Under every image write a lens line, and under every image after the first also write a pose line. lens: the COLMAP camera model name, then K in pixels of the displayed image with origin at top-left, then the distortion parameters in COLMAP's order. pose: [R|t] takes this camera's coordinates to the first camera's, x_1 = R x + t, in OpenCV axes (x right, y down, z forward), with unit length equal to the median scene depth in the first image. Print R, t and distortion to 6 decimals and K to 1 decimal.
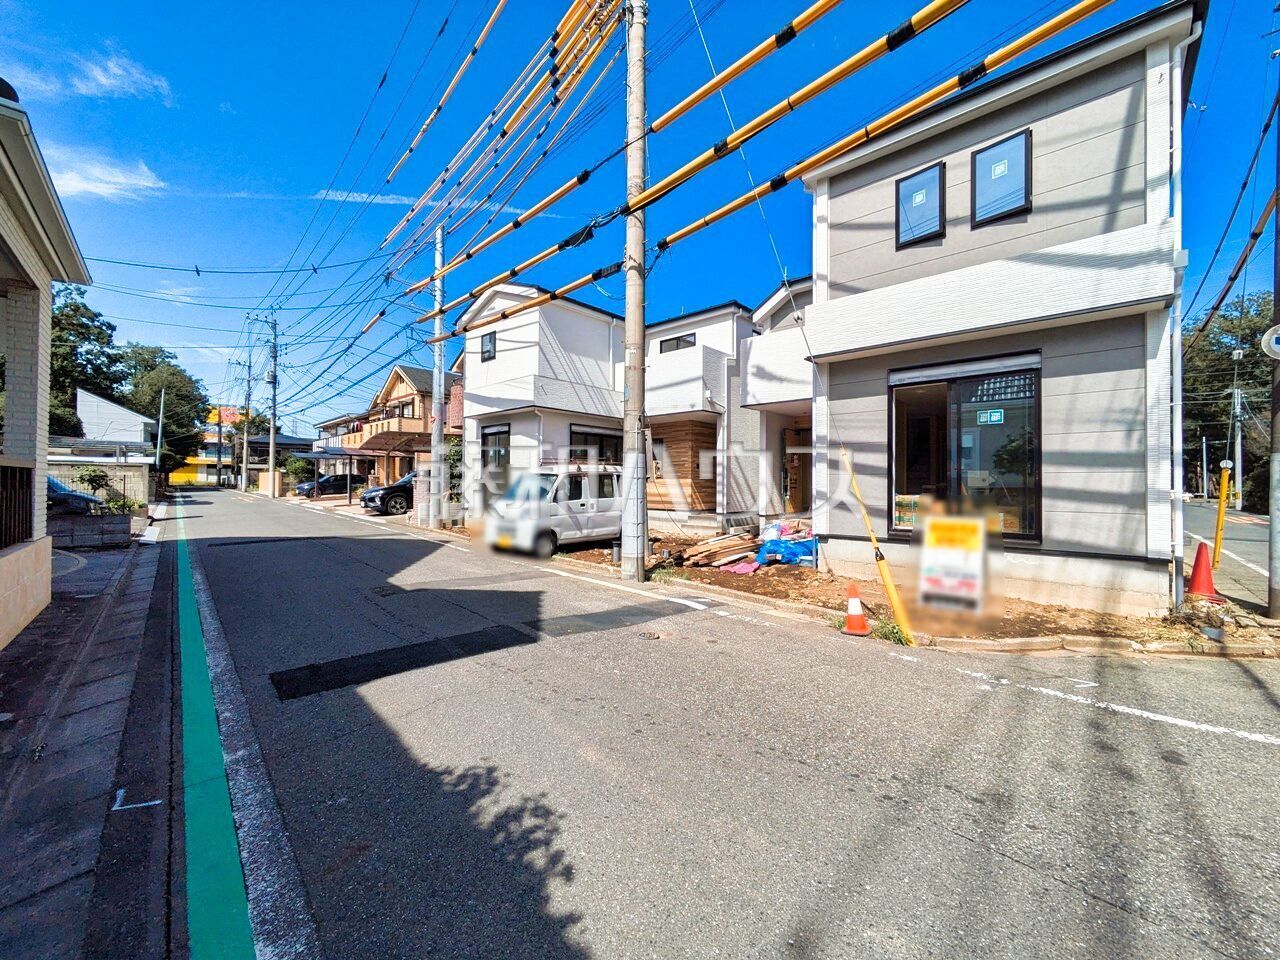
lens RADIAL K [[506.6, 0, 645.5], [0, 506.6, 477.8], [0, 0, 1]] dist [-0.001575, 0.001837]
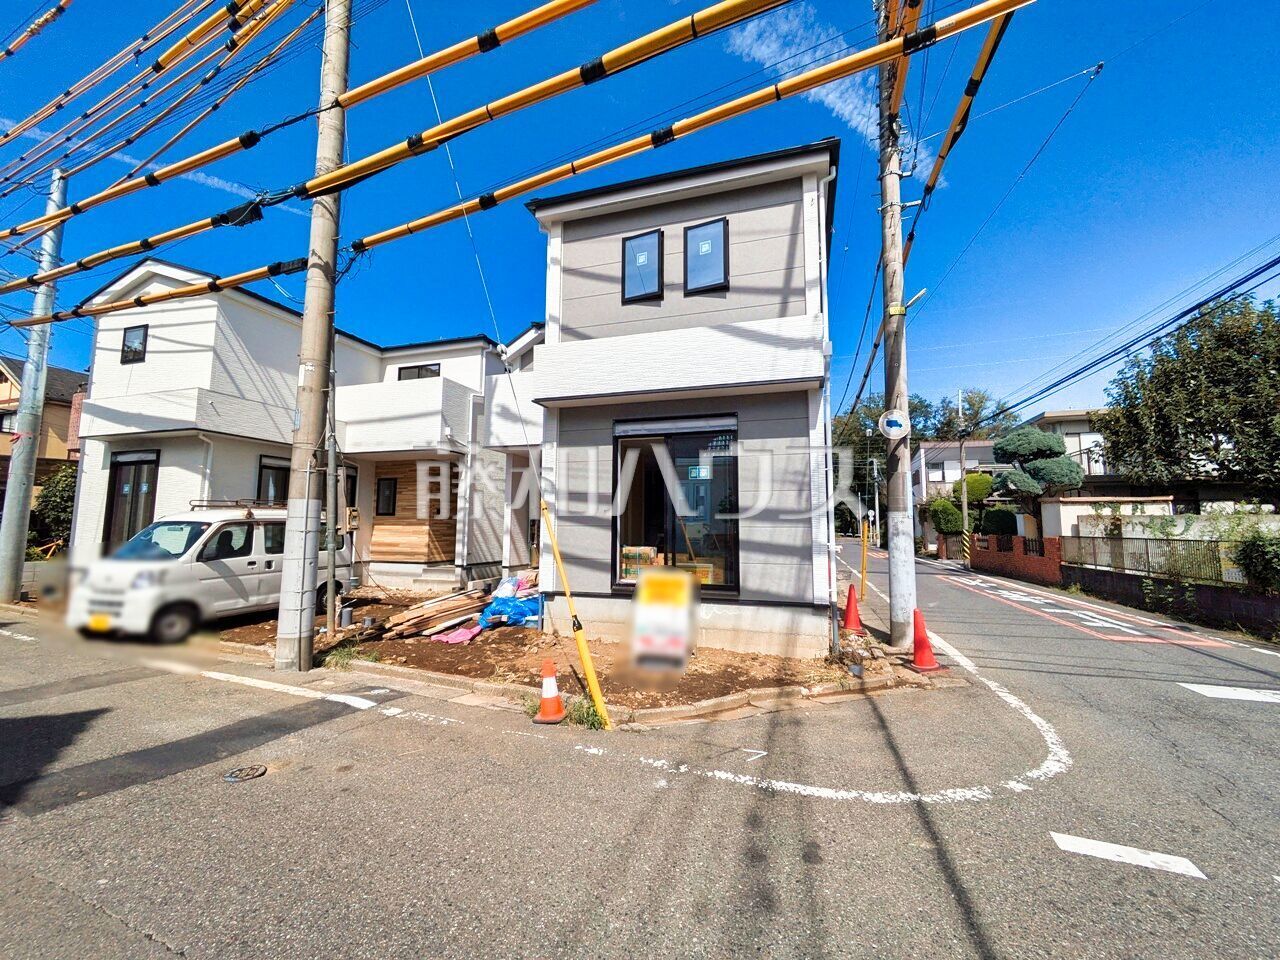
lens RADIAL K [[506.6, 0, 644.9], [0, 506.6, 477.7], [0, 0, 1]] dist [-0.001575, 0.001837]
pose [[0.908782, 0.039540, 0.415393, 0.118451], [-0.005129, 0.996484, -0.083631, -0.017725], [-0.417239, 0.073872, 0.905790, 0.081377]]
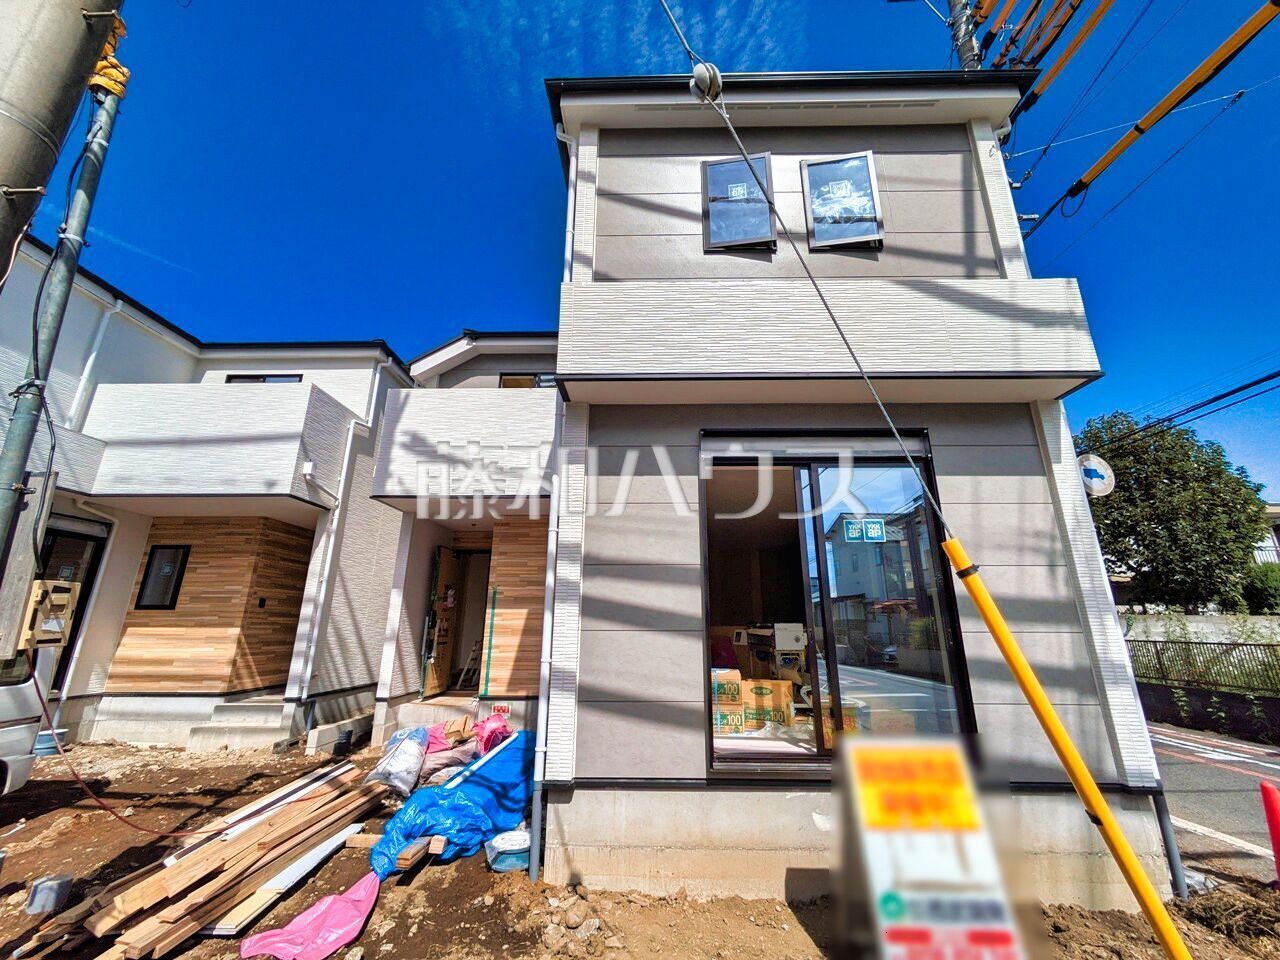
lens RADIAL K [[506.6, 0, 644.8], [0, 506.6, 477.3], [0, 0, 1]] dist [-0.001575, 0.001837]
pose [[0.756135, 0.182863, 0.628348, 0.093014], [-0.007362, 0.962482, -0.271245, -0.015711], [-0.654374, 0.200472, 0.729113, 0.598280]]
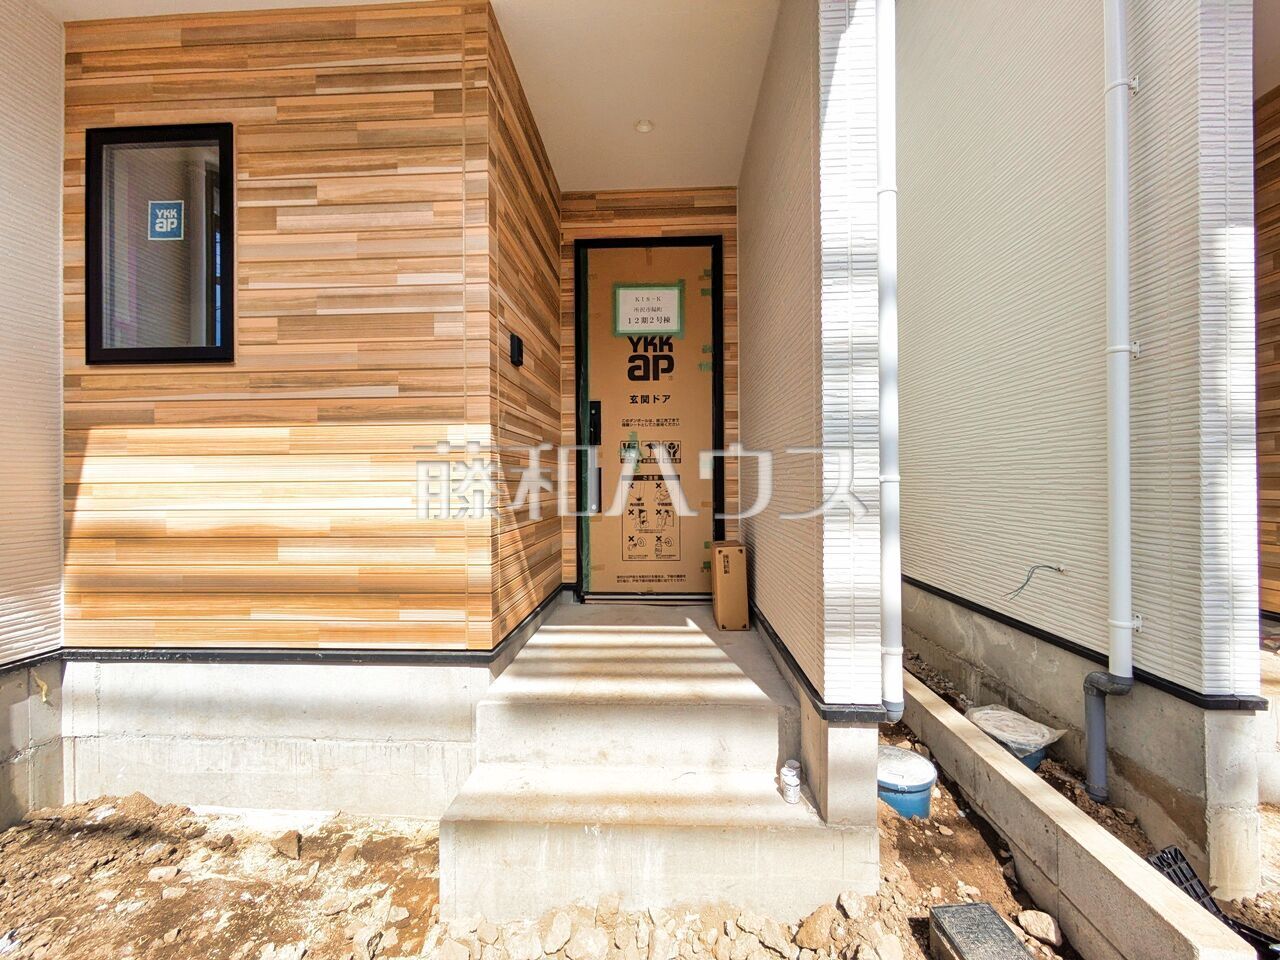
lens RADIAL K [[506.6, 0, 646.0], [0, 506.6, 478.6], [0, 0, 1]] dist [-0.001575, 0.001837]
pose [[0.772598, -0.008886, 0.634833, 0.065578], [0.003589, 0.999947, 0.009628, 0.030378], [-0.634885, -0.005160, 0.772589, 1.634864]]
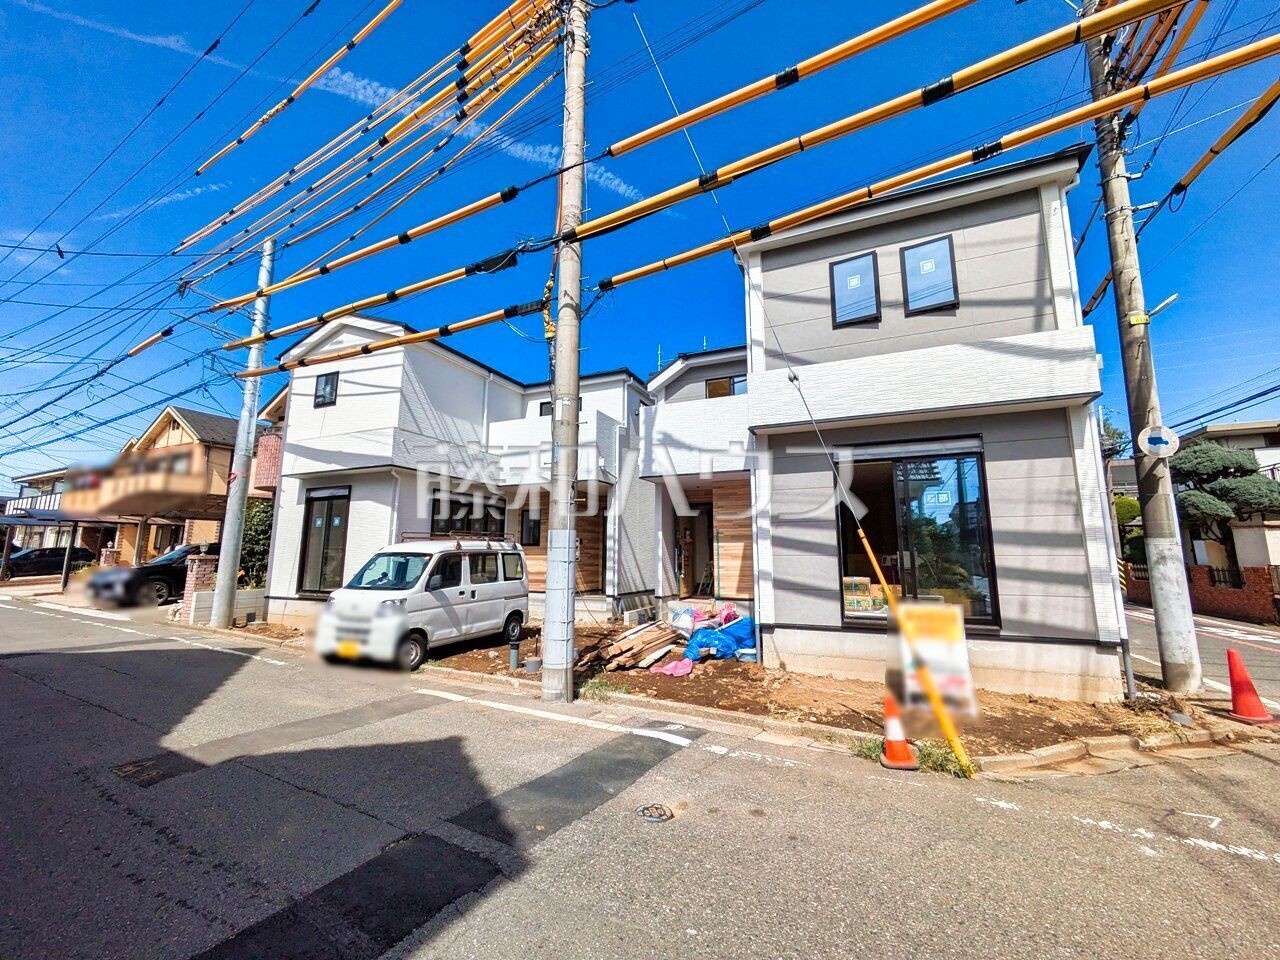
lens RADIAL K [[506.6, 0, 645.0], [0, 506.6, 478.0], [0, 0, 1]] dist [-0.001575, 0.001837]
pose [[0.948921, 0.043759, 0.312466, -0.142788], [0.000164, 0.990267, -0.139177, -0.017204], [-0.315515, 0.132119, 0.939678, 0.200730]]
